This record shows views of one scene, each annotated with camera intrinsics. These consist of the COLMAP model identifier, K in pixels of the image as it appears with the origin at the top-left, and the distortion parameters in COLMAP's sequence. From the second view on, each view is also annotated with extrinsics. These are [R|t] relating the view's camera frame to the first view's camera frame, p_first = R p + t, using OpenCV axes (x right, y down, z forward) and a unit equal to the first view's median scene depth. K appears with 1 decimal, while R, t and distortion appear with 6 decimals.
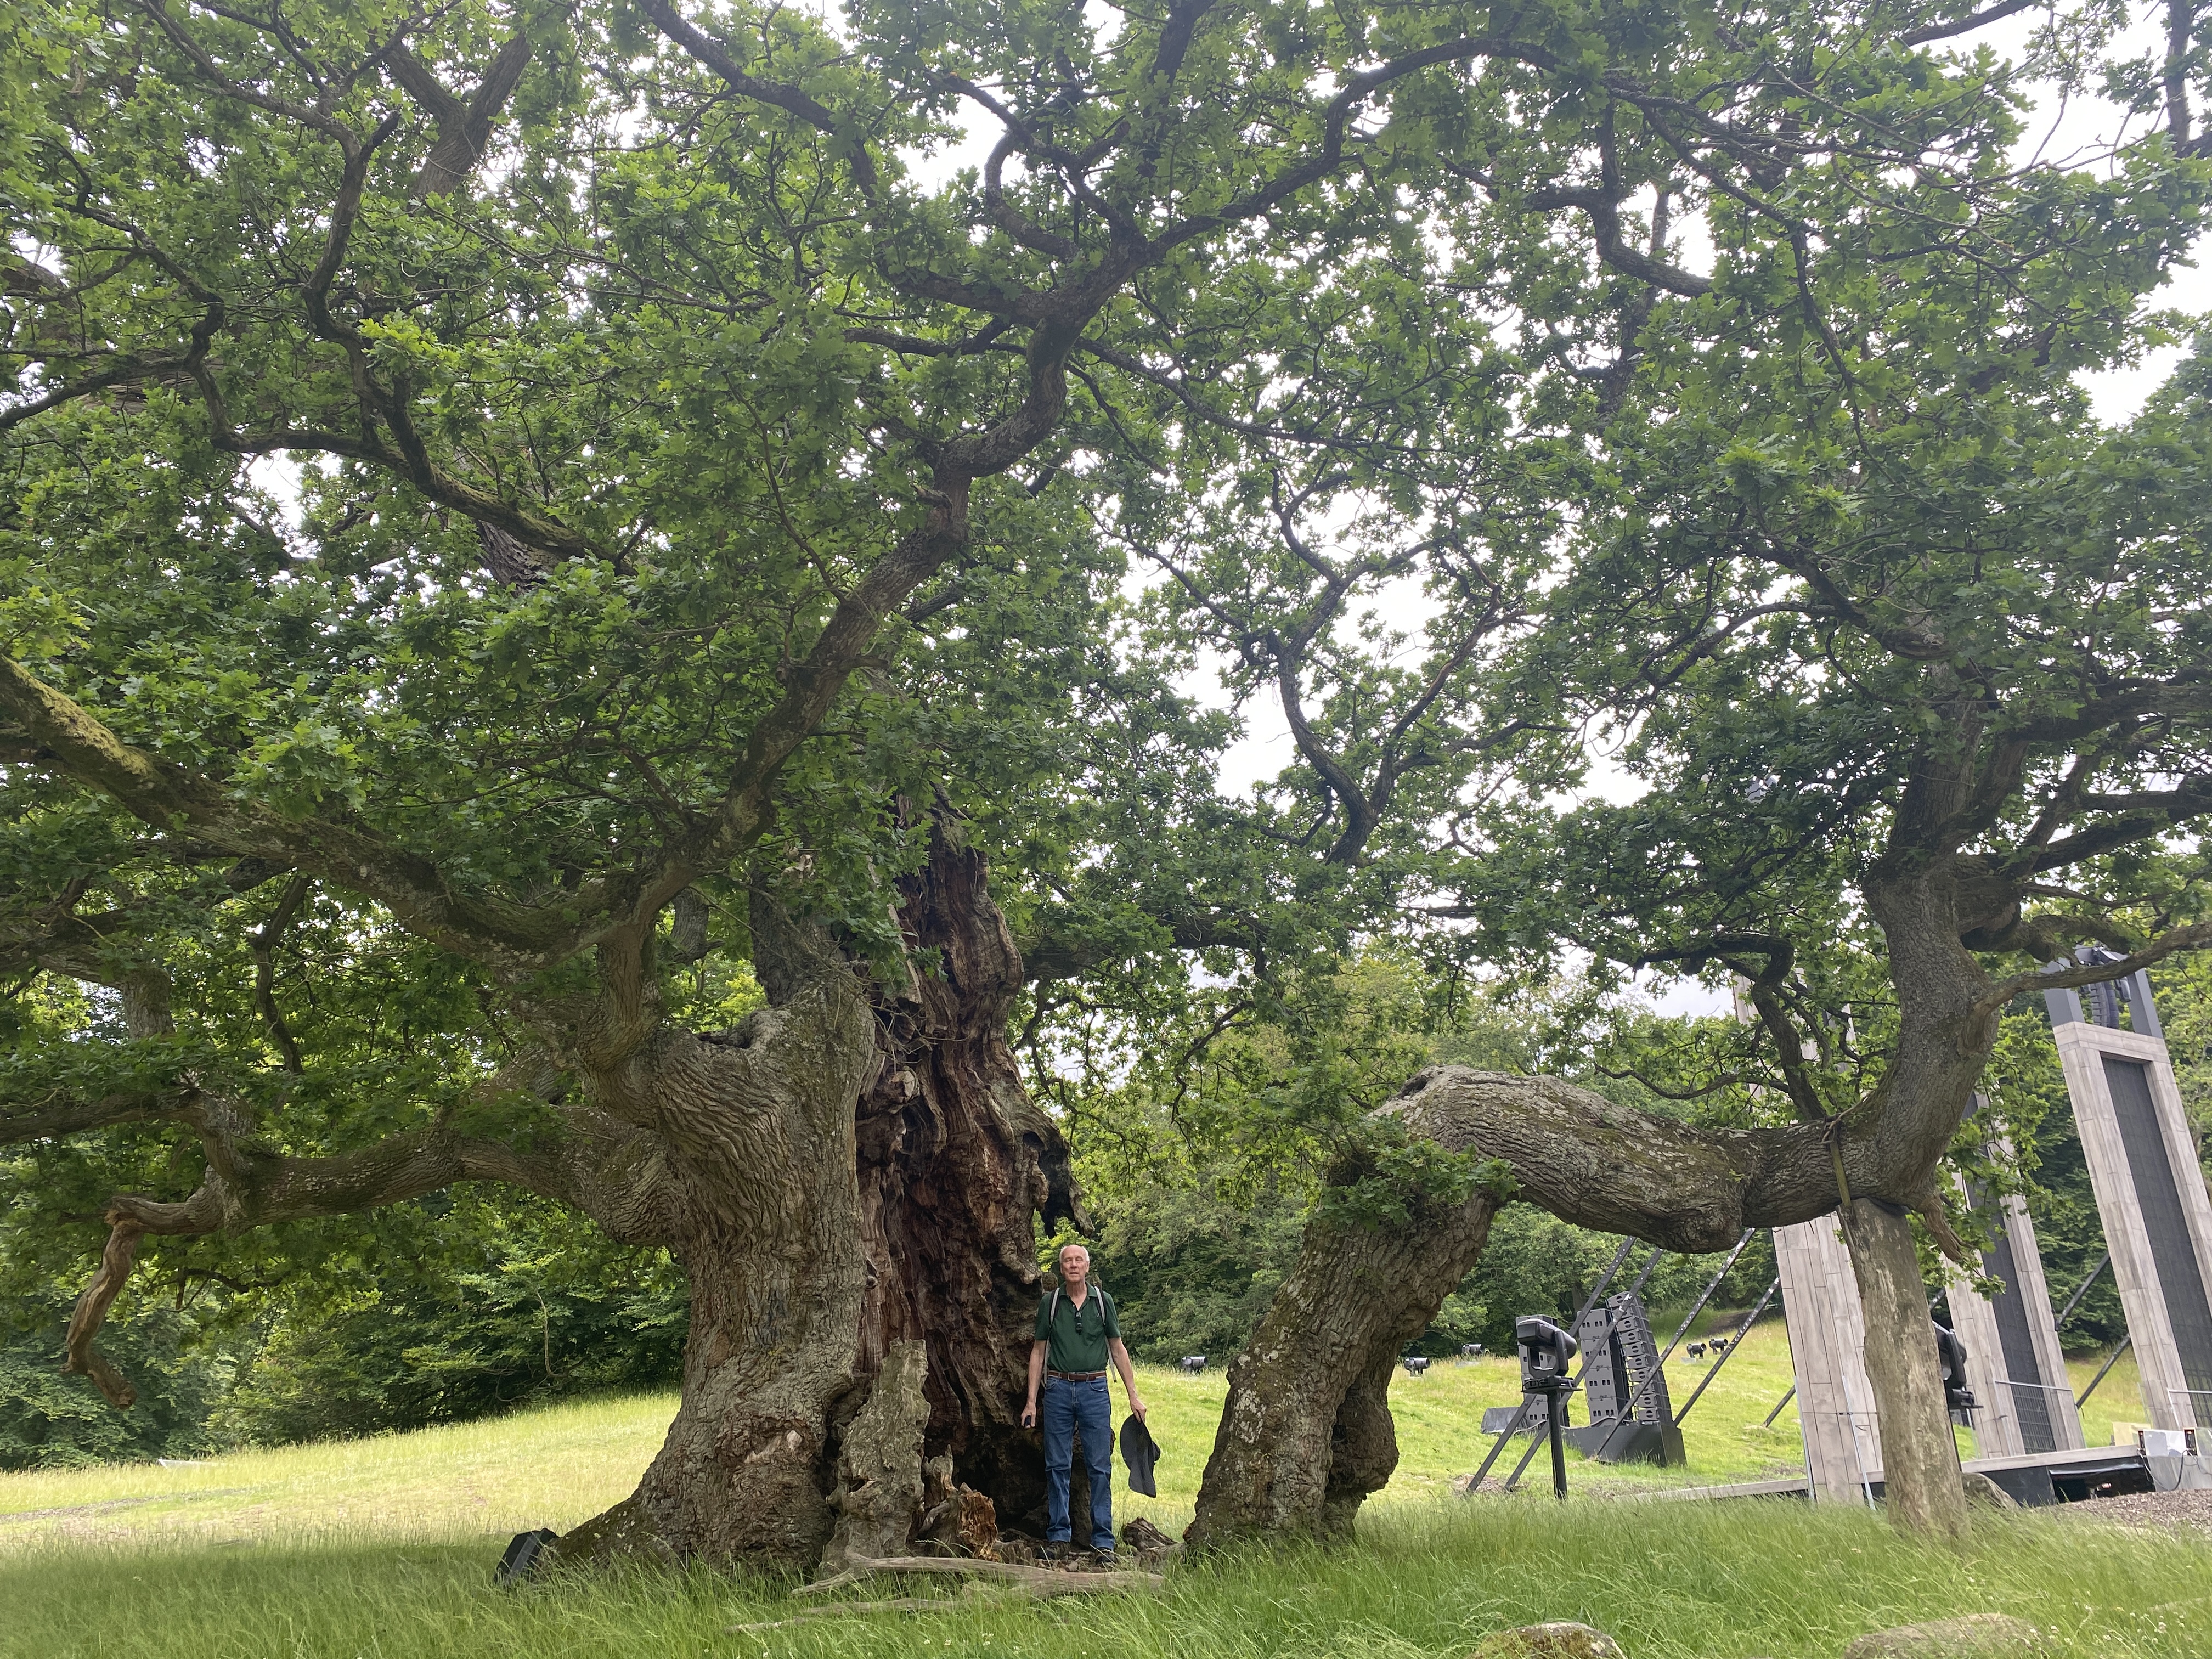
lens RADIAL K [[1685.6, 0, 1102.5], [0, 1685.6, 824.2], [0, 0, 1]] dist [0.024399, 0.002826]
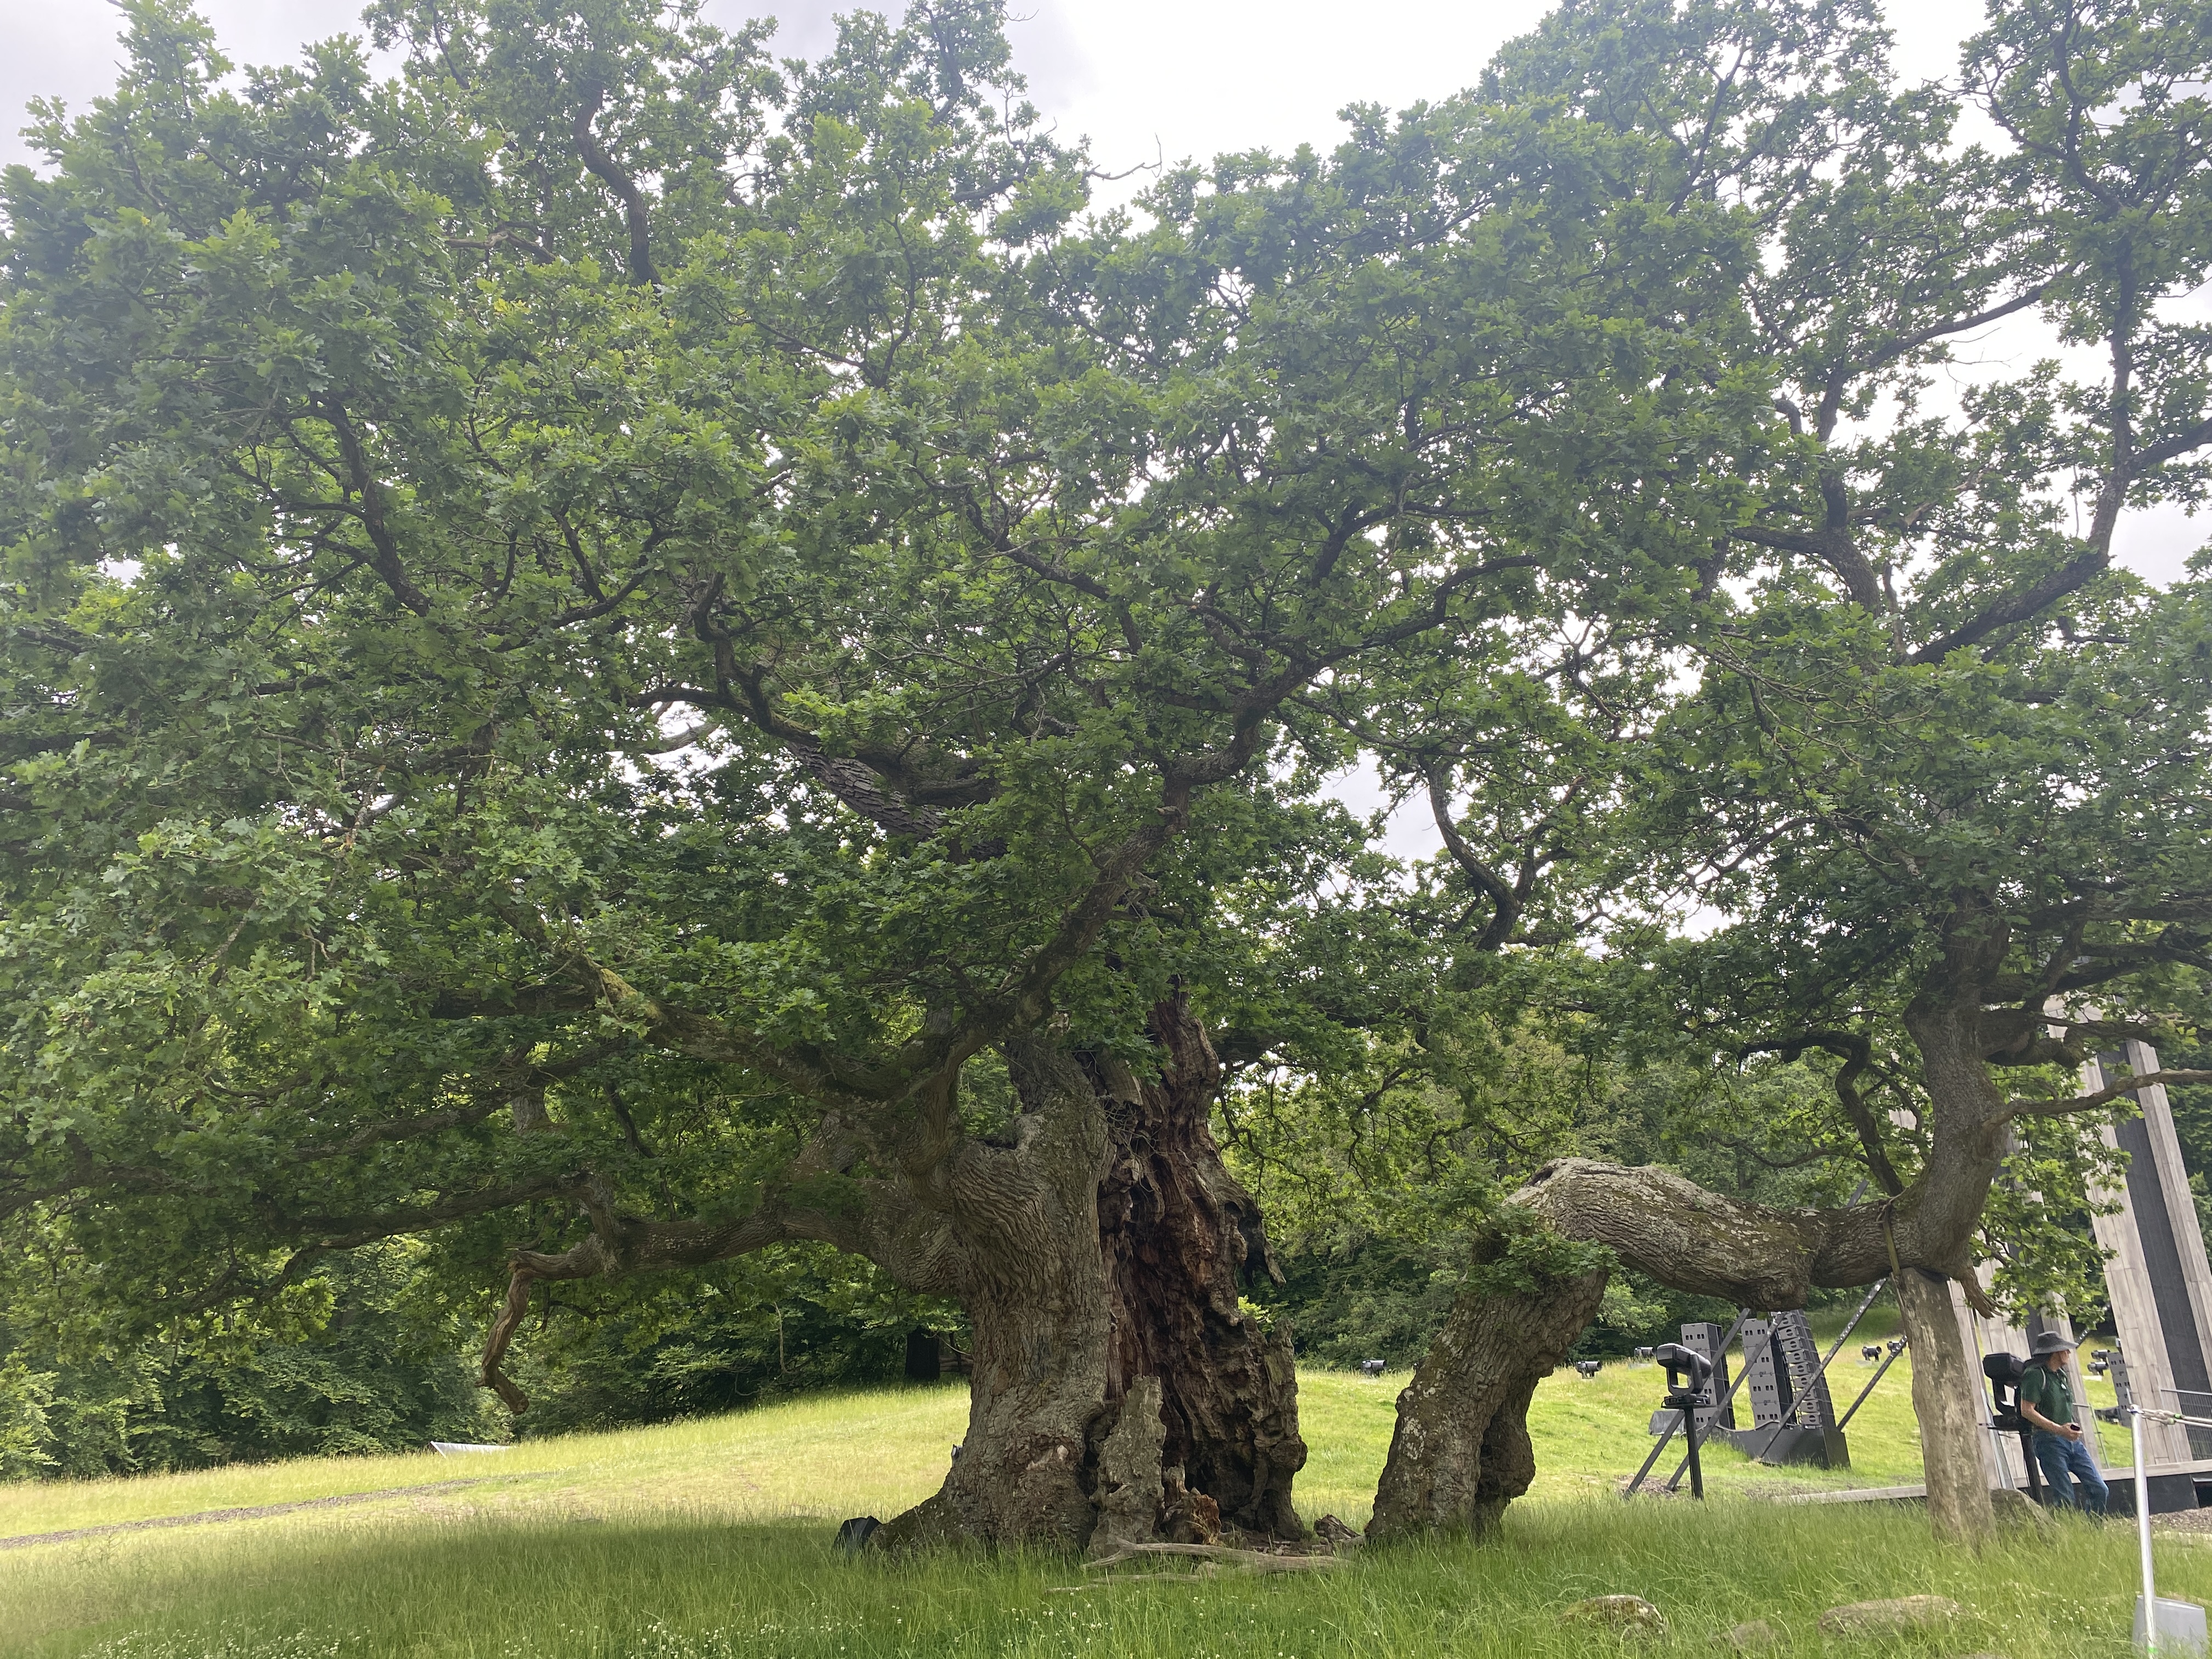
lens RADIAL K [[1685.6, 0, 1111.6], [0, 1685.6, 835.6], [0, 0, 1]] dist [0.024399, 0.002826]
pose [[0.995328, -0.024225, -0.093460, -0.008922], [0.025422, 0.999609, 0.011635, -0.111615], [0.093141, -0.013957, 0.995555, -0.256308]]
